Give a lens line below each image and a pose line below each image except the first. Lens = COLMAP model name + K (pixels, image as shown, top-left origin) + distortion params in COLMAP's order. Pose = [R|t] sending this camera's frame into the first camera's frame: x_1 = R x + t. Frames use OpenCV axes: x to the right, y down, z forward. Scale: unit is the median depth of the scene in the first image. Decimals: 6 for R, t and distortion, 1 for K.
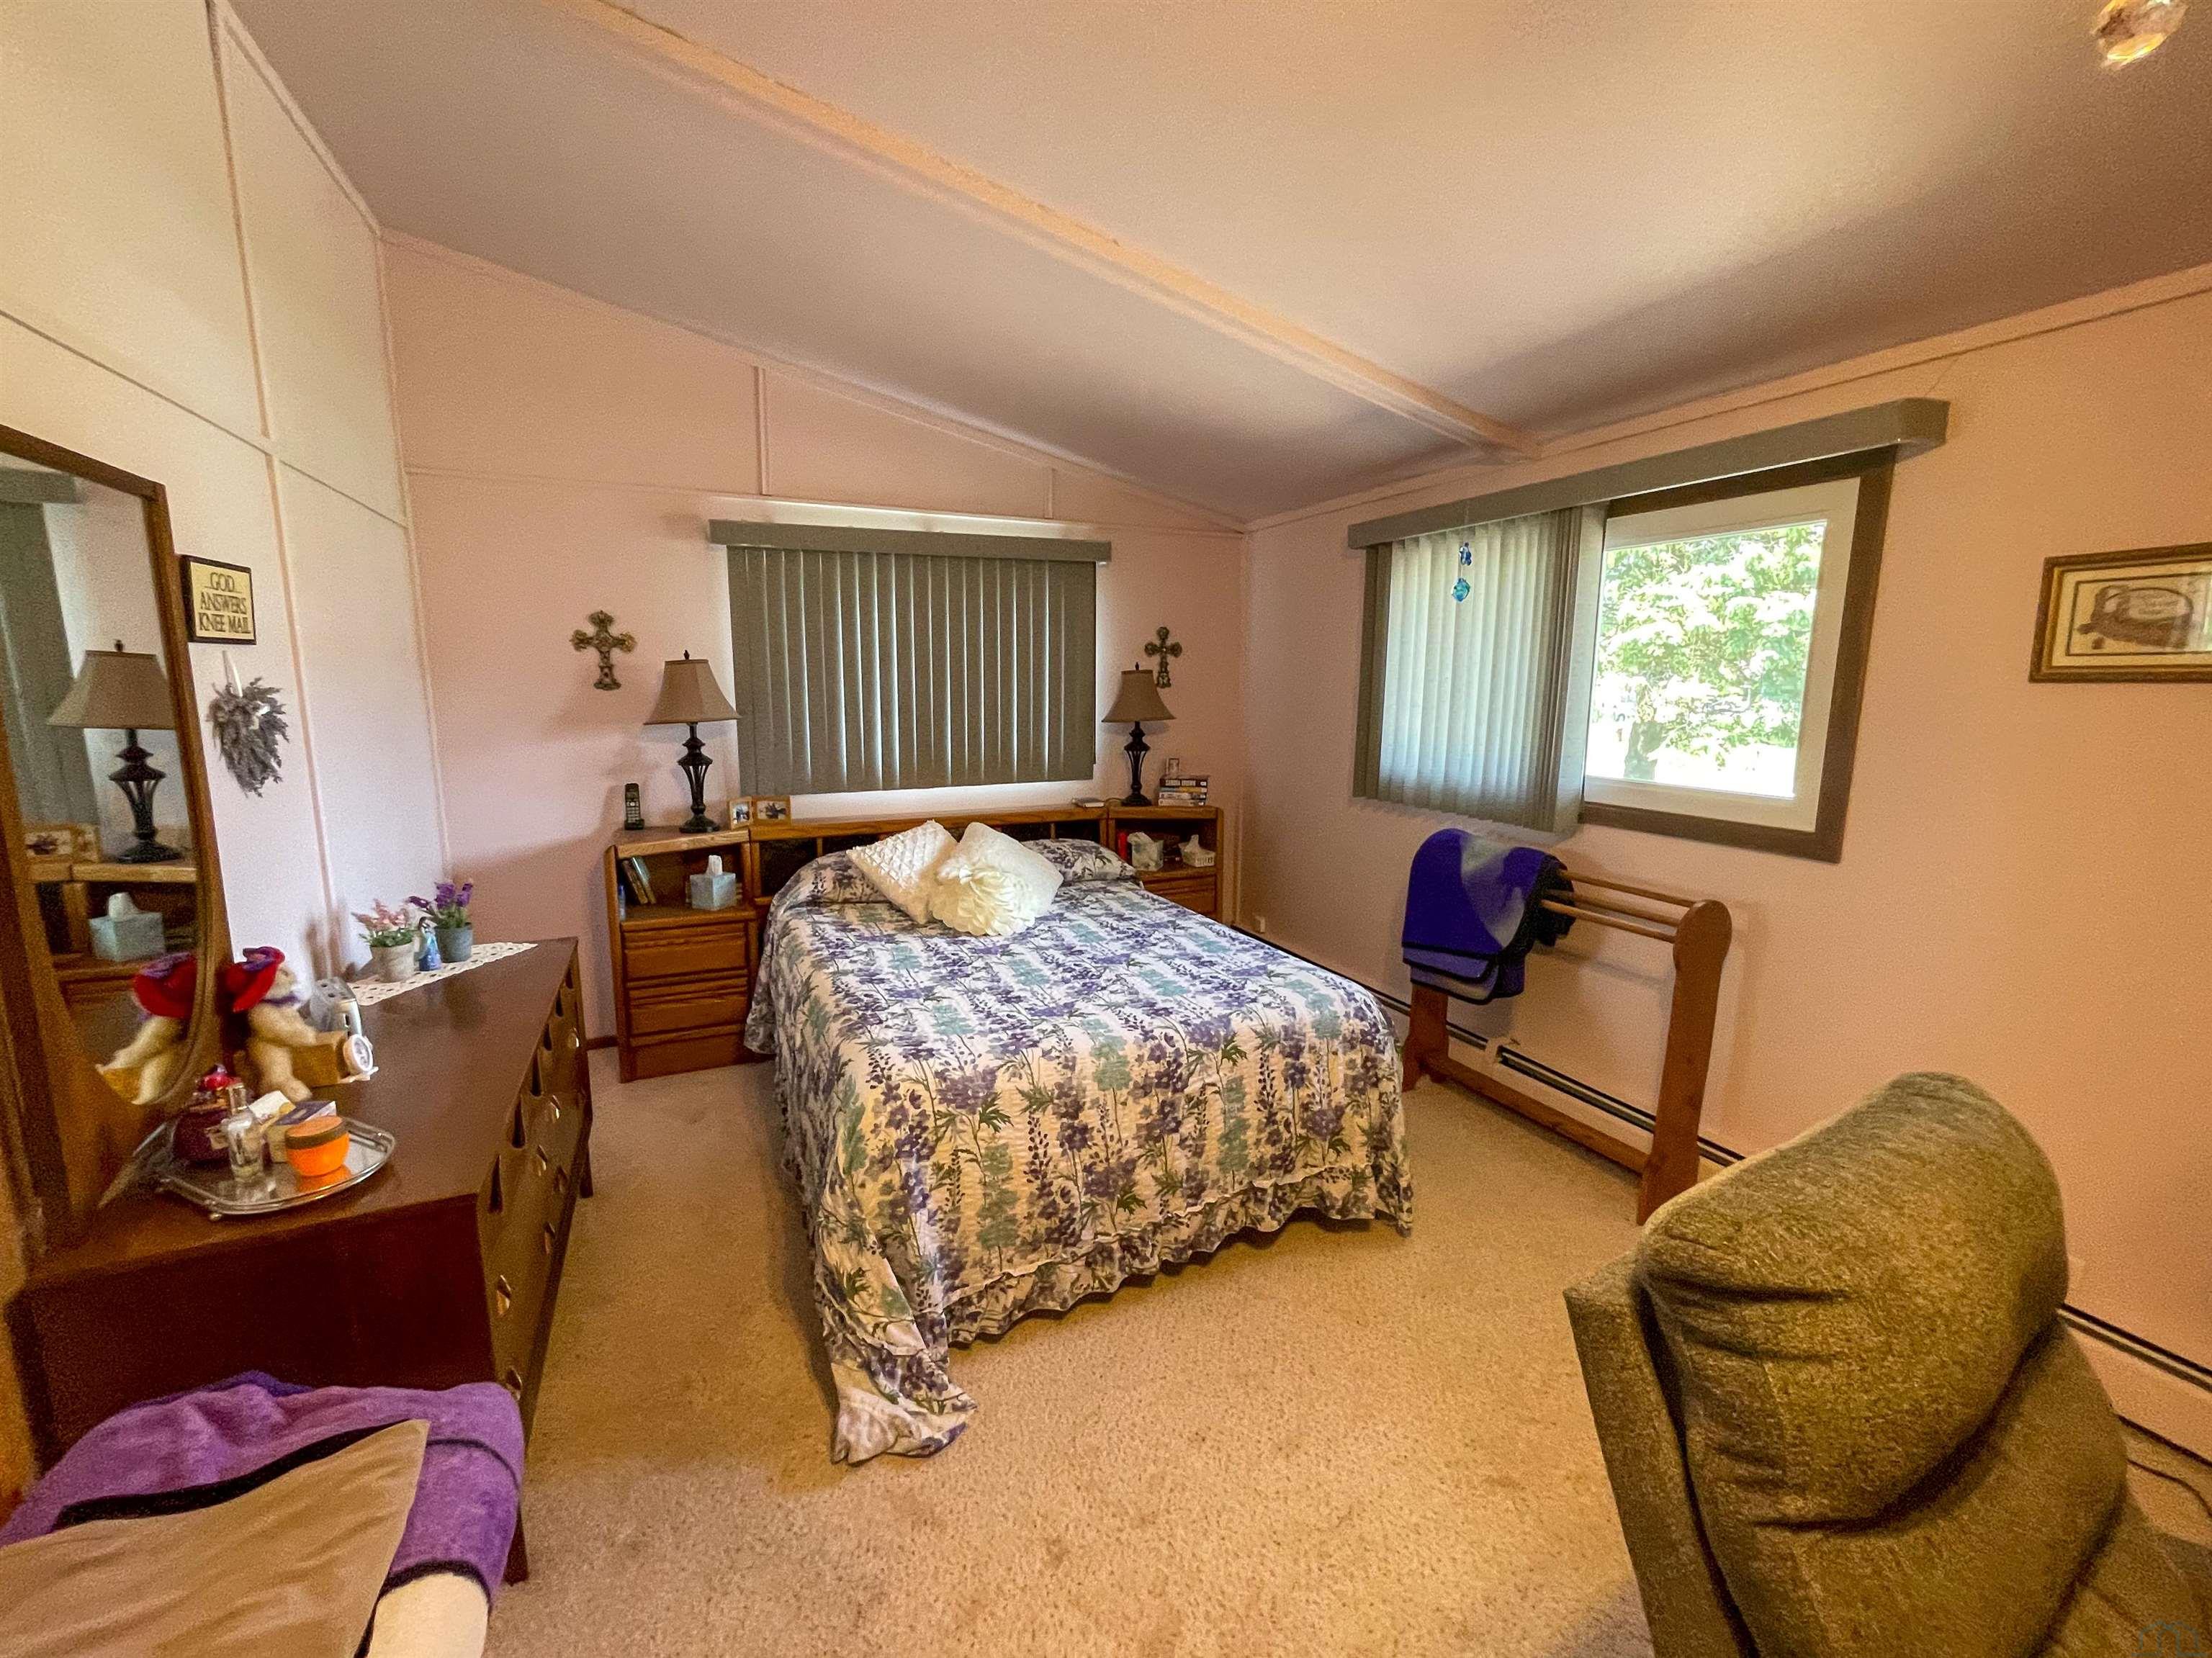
lens RADIAL K [[903.0, 0, 1101.4], [0, 903.0, 826.8], [0, 0, 1]] dist [-0.004159, 0.000824]
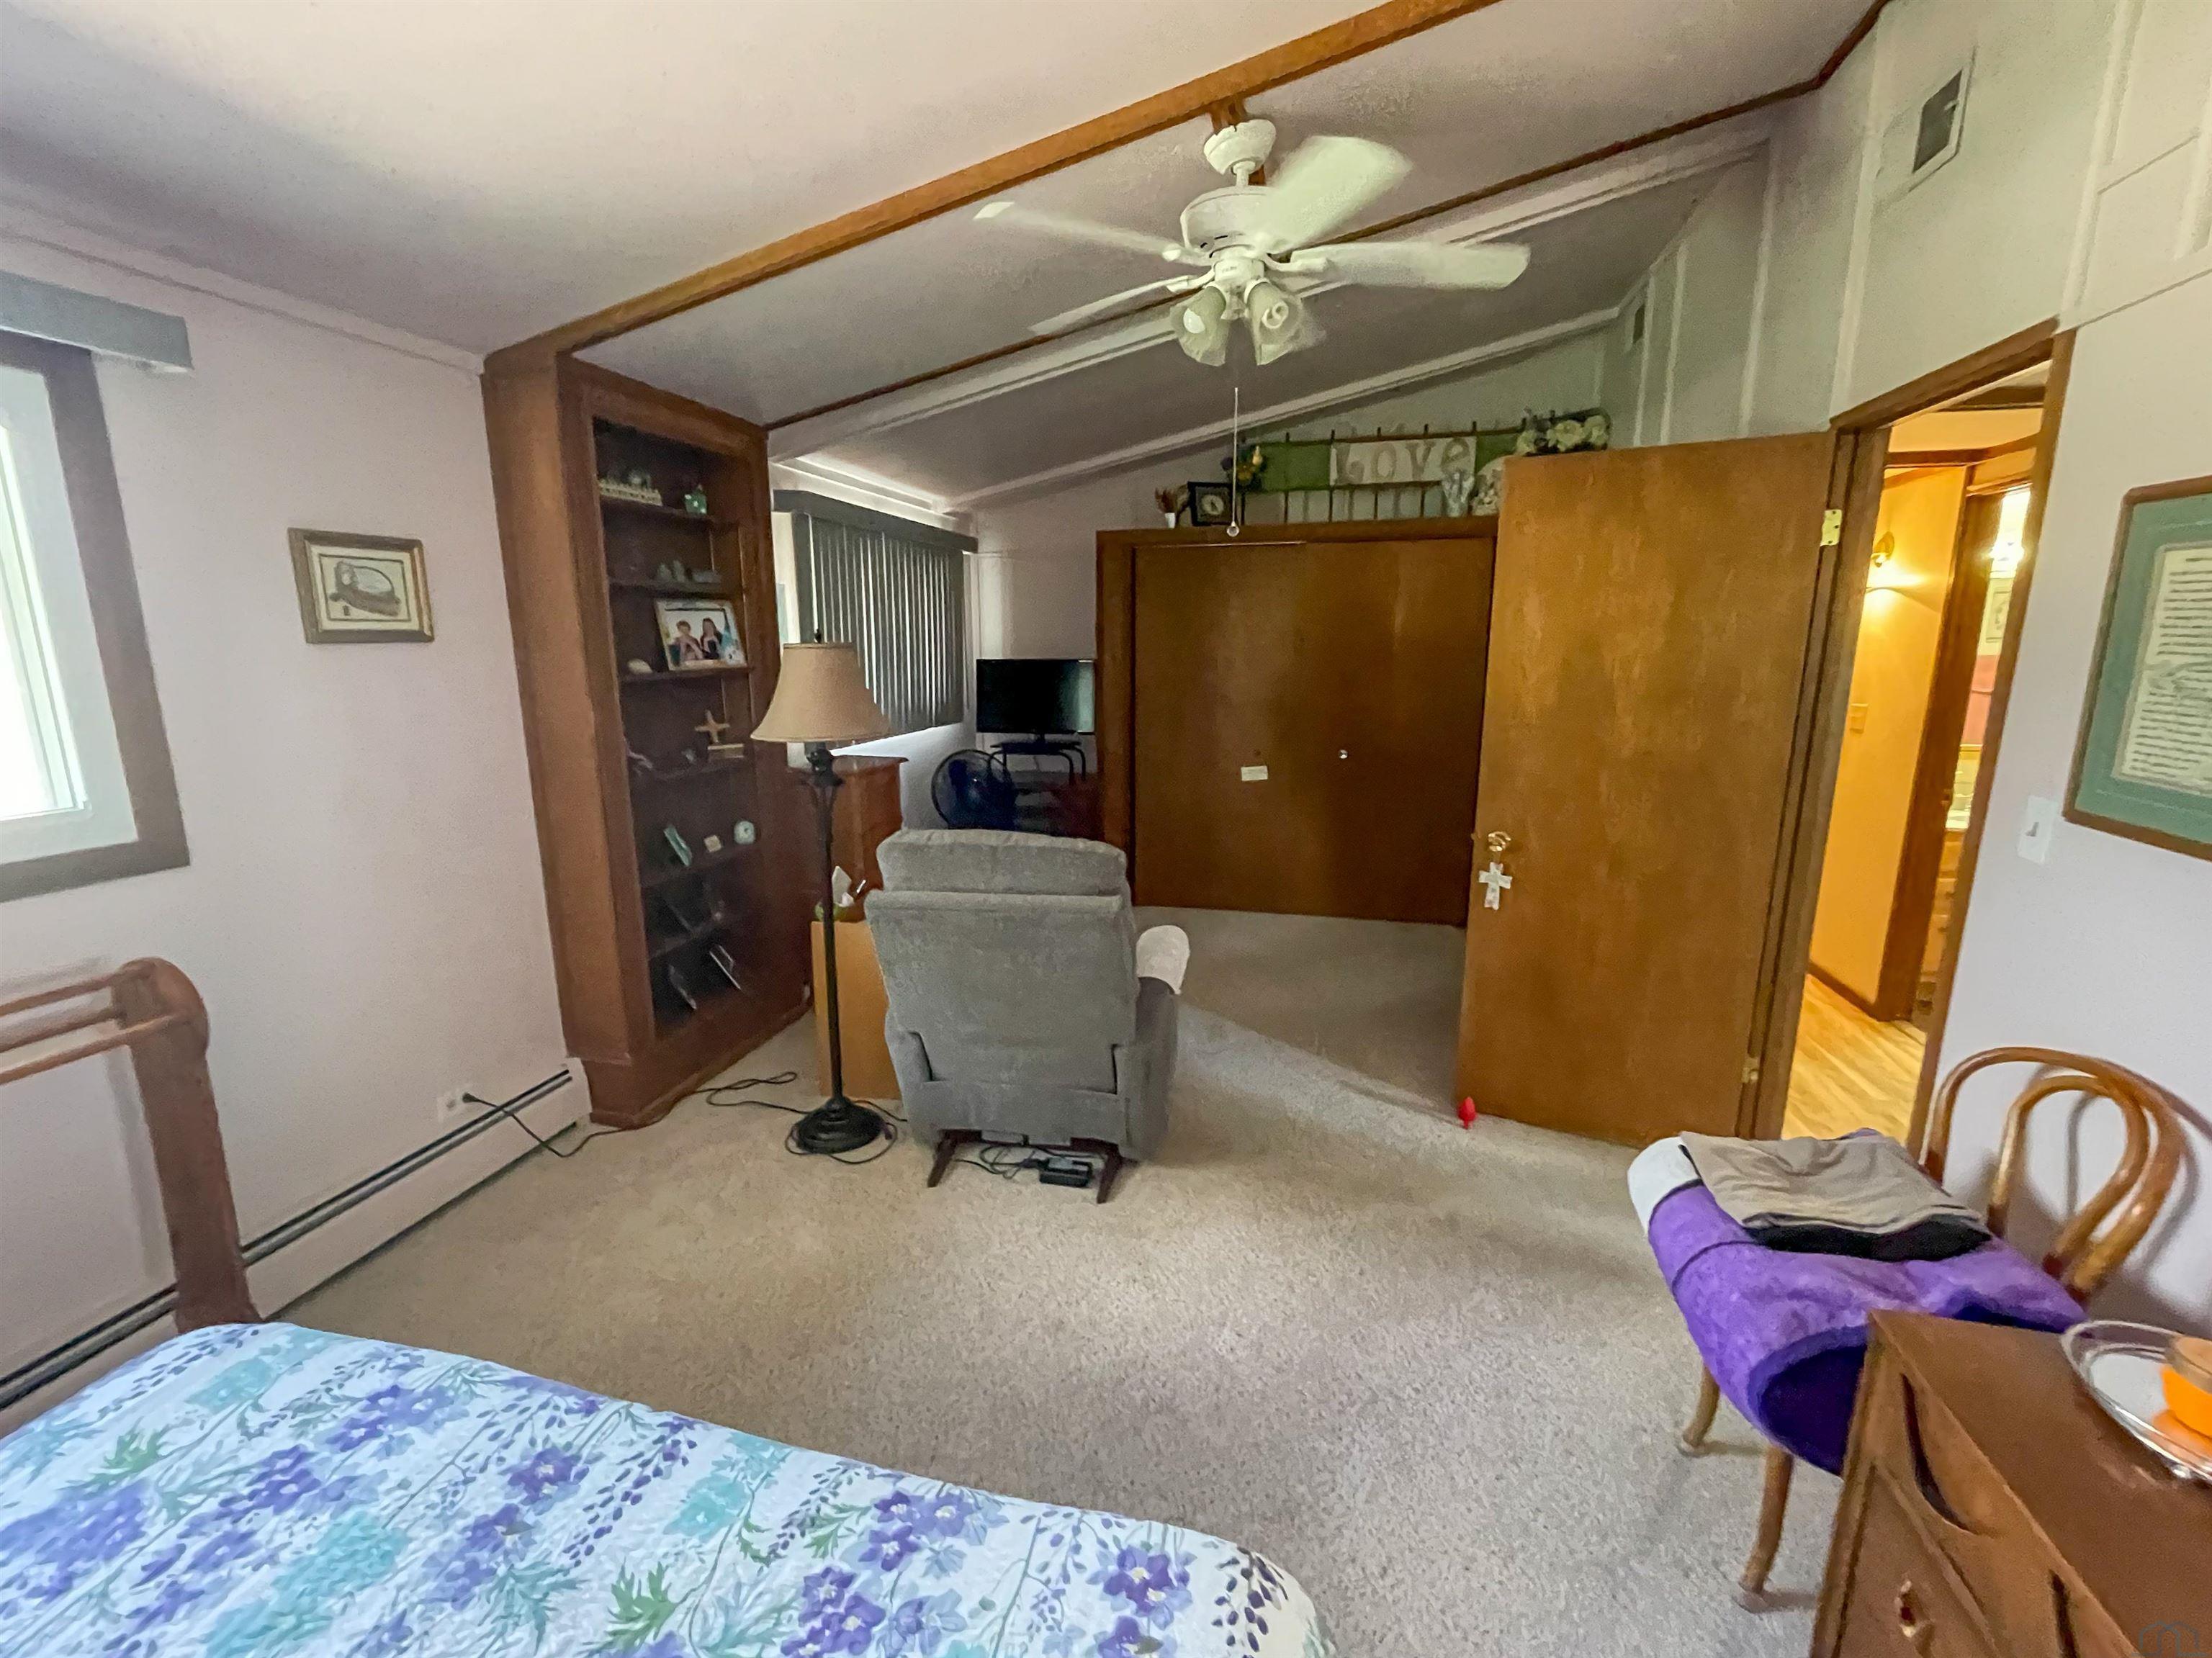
lens RADIAL K [[903.0, 0, 1096.3], [0, 903.0, 812.7], [0, 0, 1]] dist [-0.004159, 0.000824]
pose [[-0.767885, -0.125138, 0.628246, -0.419162], [0.104024, 0.943357, 0.315049, -0.217477], [-0.632085, 0.307274, -0.711373, 1.266597]]
